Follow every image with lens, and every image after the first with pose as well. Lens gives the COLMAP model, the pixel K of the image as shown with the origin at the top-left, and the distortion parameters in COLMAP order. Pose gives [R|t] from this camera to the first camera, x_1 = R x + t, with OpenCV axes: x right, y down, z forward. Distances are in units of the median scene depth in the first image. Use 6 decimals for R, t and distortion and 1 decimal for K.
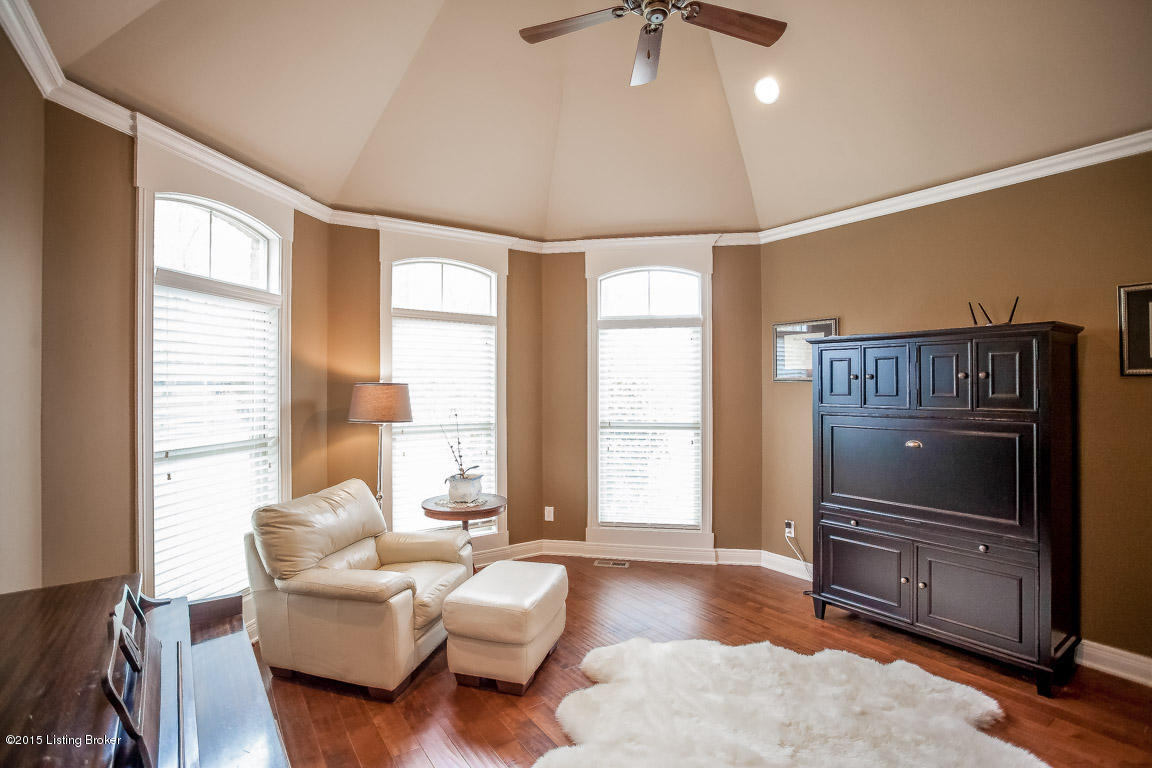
lens RADIAL K [[581.5, 0, 578.2], [0, 581.5, 381.4], [0, 0, 1]] dist [-0.001904, 0.000200]
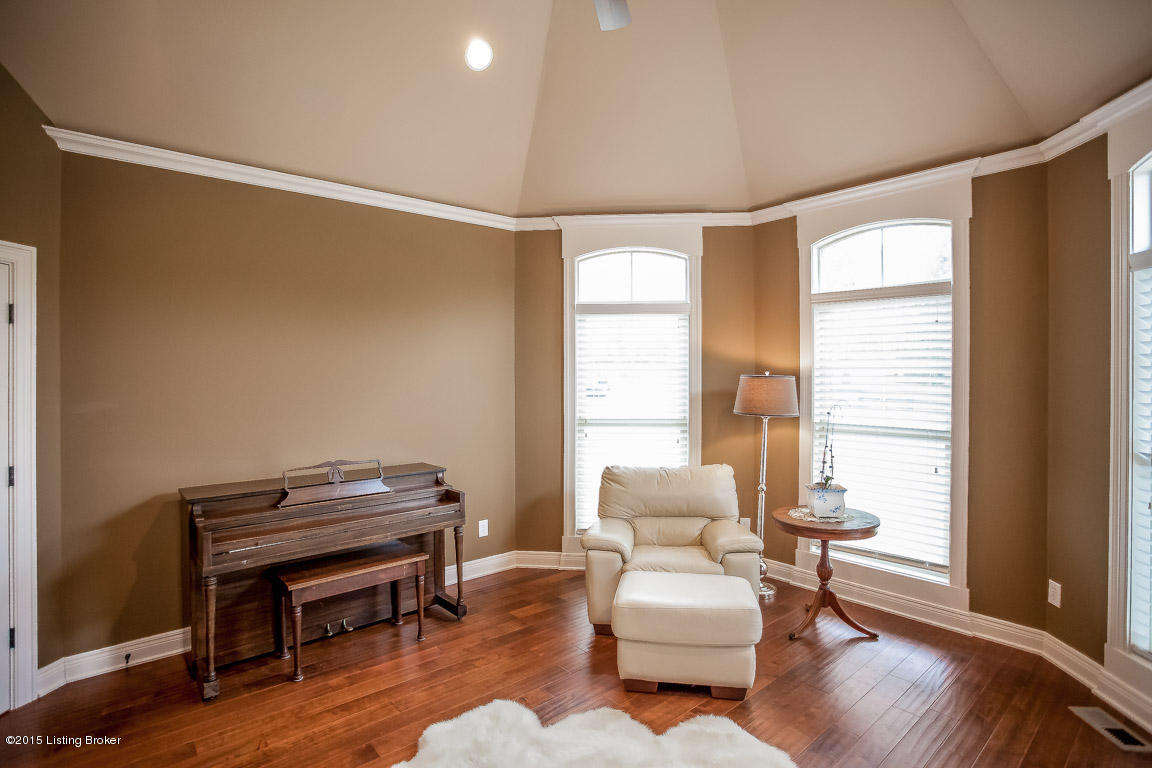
lens RADIAL K [[581.5, 0, 577.5], [0, 581.5, 383.4], [0, 0, 1]] dist [-0.001904, 0.000200]
pose [[0.123308, 0.009100, -0.992327, 0.590098], [0.002771, 0.999951, 0.009515, 0.005874], [0.992365, -0.003923, 0.123277, 0.542754]]
